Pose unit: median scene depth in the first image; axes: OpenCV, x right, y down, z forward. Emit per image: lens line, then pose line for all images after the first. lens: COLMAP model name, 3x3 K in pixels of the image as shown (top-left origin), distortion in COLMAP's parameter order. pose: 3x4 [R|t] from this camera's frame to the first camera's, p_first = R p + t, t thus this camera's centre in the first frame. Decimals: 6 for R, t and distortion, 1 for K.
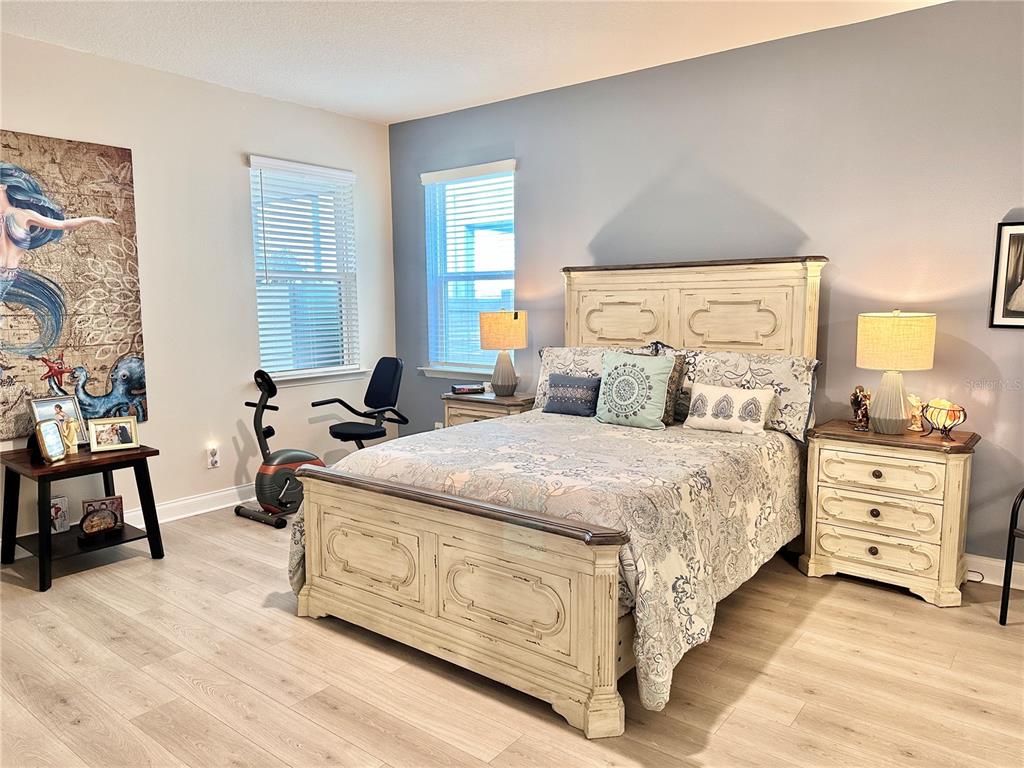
lens RADIAL K [[715.4, 0, 516.8], [0, 715.4, 380.3], [0, 0, 1]] dist [0.066665, -0.040262]
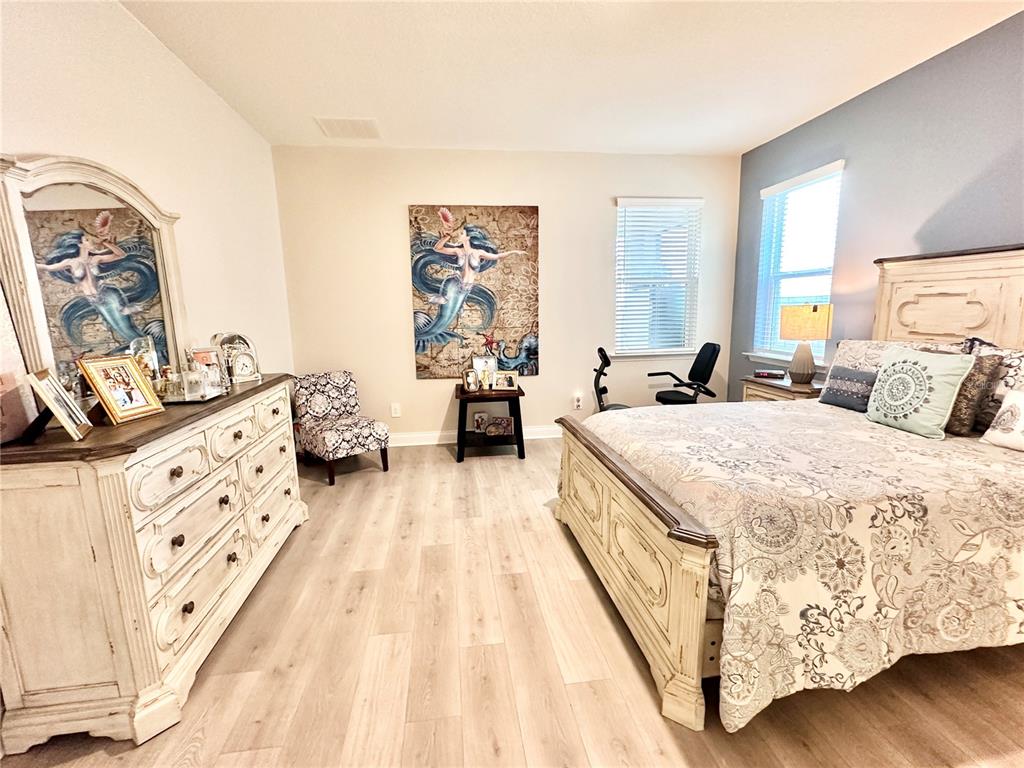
lens RADIAL K [[473.3, 0, 513.1], [0, 473.3, 386.8], [0, 0, 1]] dist [0.004929, 0.002523]
pose [[0.724578, 0.109976, -0.680362, 0.203005], [-0.064102, 0.993661, 0.092351, -0.013908], [0.686206, -0.023303, 0.727034, 0.208717]]
